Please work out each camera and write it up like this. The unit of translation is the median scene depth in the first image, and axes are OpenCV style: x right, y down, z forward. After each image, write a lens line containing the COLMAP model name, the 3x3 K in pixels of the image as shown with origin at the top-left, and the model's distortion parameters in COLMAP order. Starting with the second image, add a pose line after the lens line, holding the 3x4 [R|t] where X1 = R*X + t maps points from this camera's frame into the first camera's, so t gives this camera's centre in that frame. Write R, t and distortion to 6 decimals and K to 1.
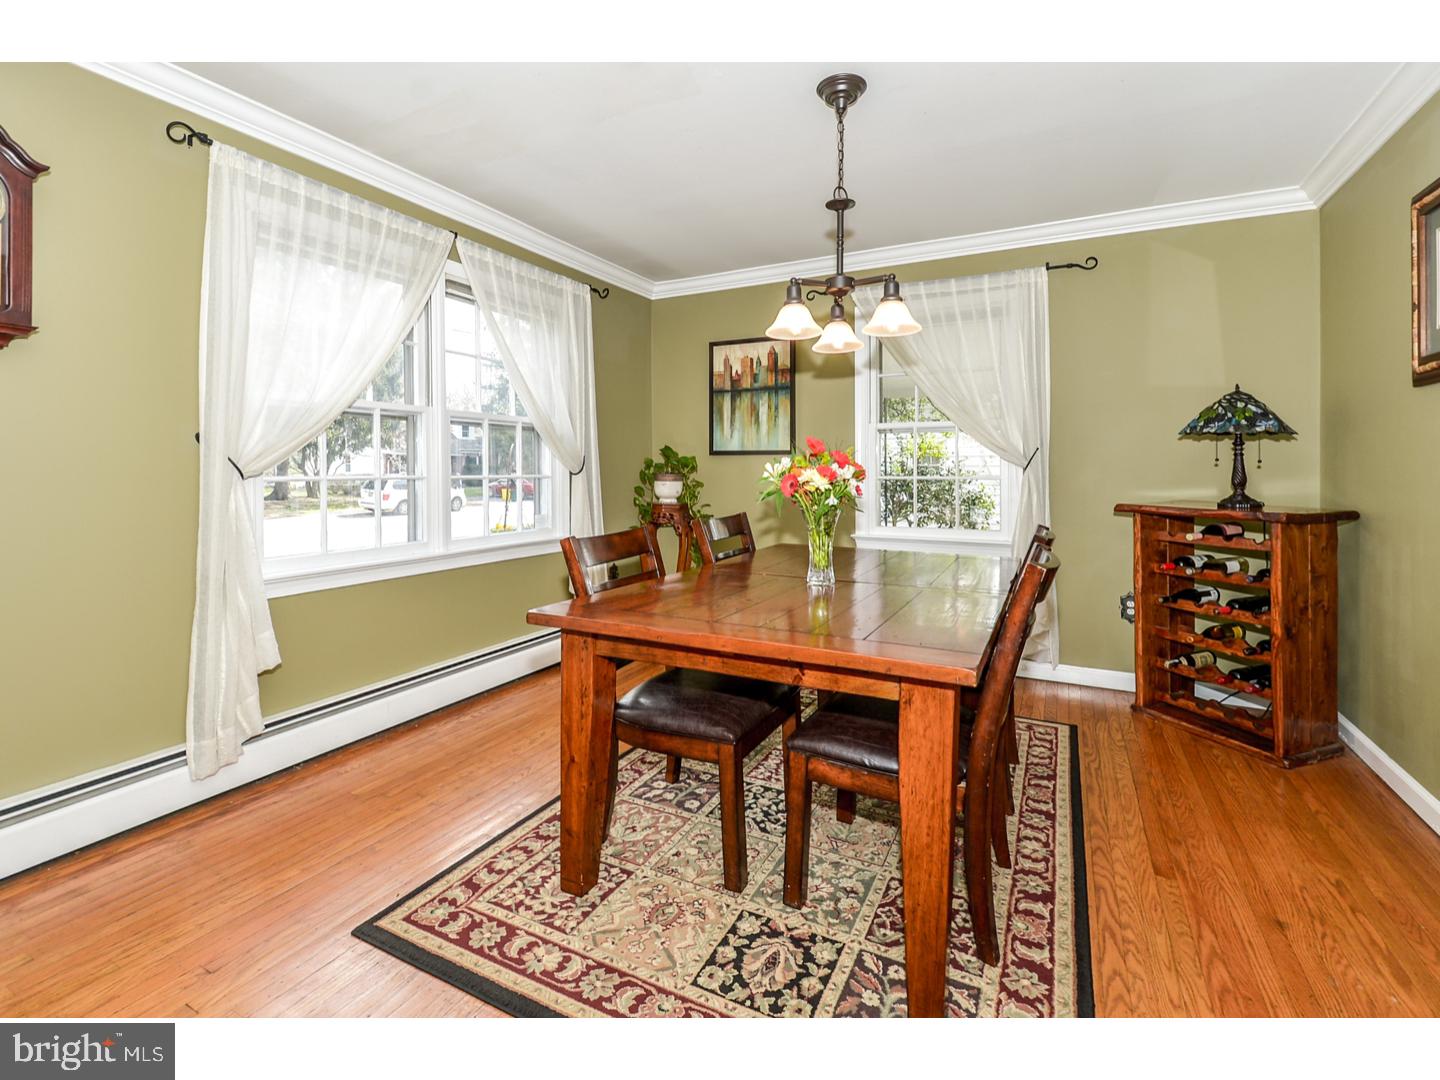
lens RADIAL K [[665.9, 0, 716.7], [0, 665.9, 472.4], [0, 0, 1]] dist [0.017511, -0.000635]
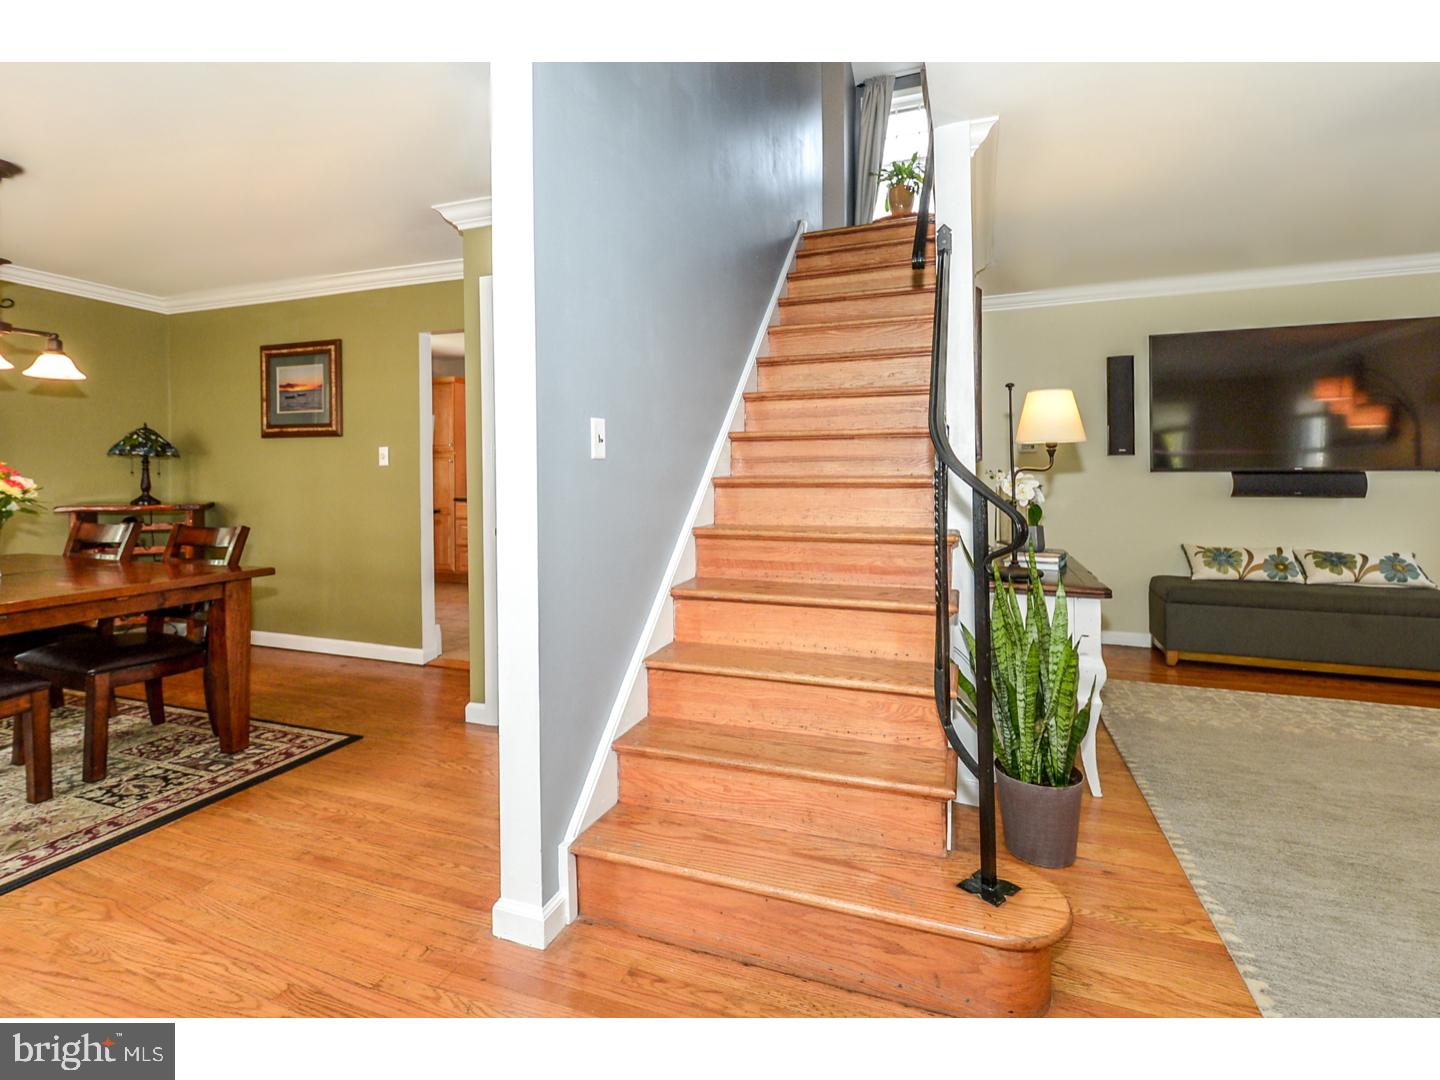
lens RADIAL K [[665.9, 0, 716.7], [0, 665.9, 472.4], [0, 0, 1]] dist [0.017511, -0.000635]
pose [[-0.116353, -0.001926, 0.993206, -1.475279], [0.010550, 0.999939, 0.003175, -0.016692], [-0.993152, 0.010848, -0.116325, -0.173446]]
